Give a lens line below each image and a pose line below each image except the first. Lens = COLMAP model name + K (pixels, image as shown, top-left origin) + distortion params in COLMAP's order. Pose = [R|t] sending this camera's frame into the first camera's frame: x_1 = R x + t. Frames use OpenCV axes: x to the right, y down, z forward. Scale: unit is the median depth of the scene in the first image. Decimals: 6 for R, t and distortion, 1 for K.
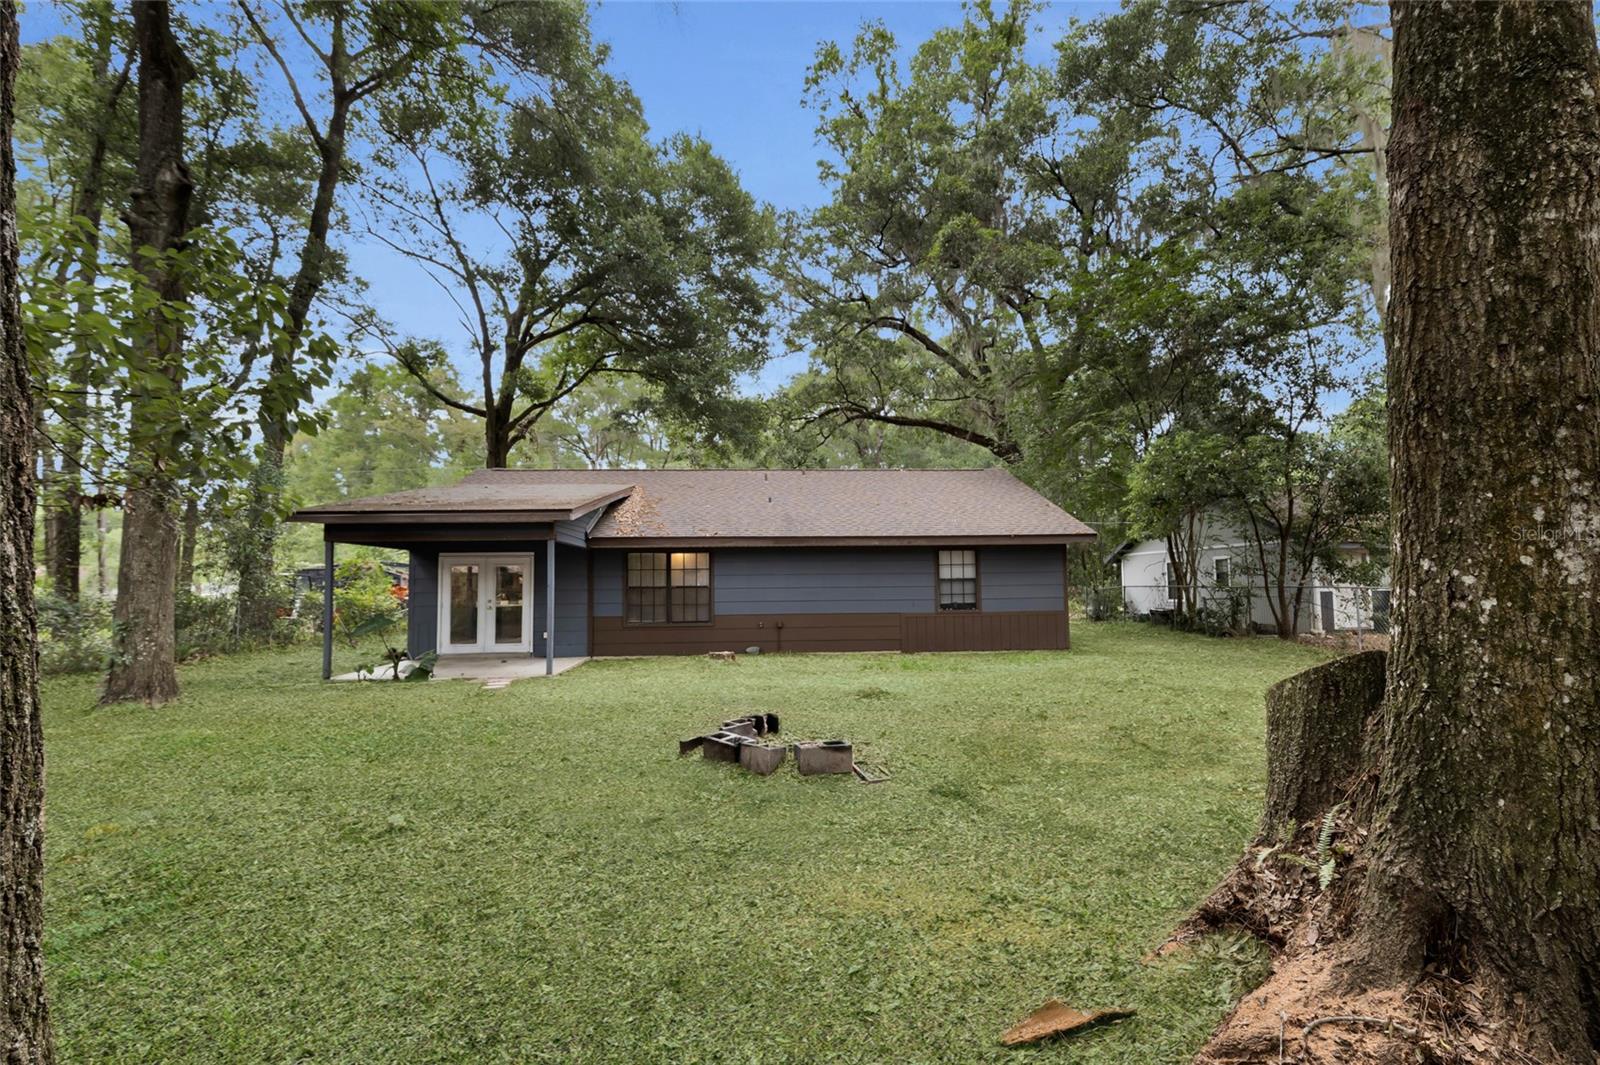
lens RADIAL K [[729.9, 0, 796.1], [0, 729.9, 554.6], [0, 0, 1]] dist [0.001692, 0.000073]
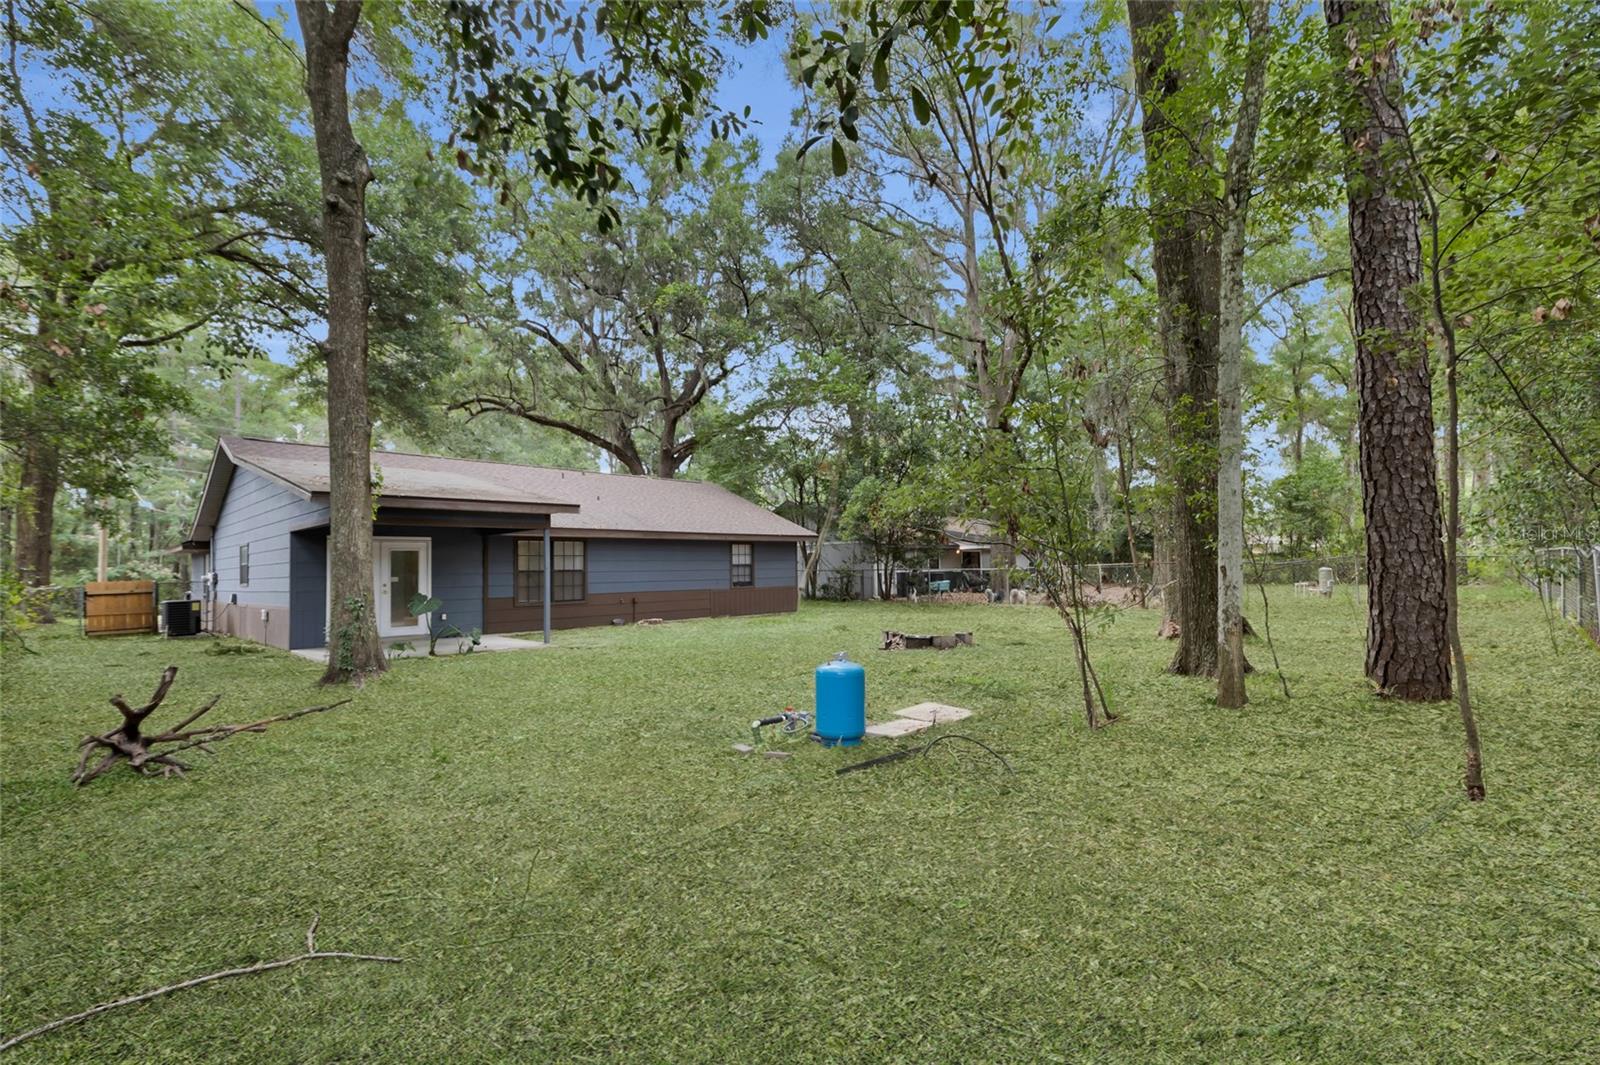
lens RADIAL K [[729.9, 0, 796.1], [0, 729.9, 554.6], [0, 0, 1]] dist [0.001692, 0.000073]
pose [[0.733951, 0.011209, 0.679110, -0.668539], [-0.021963, 0.999733, 0.007235, 0.001290], [-0.678848, -0.020225, 0.734001, -0.117426]]
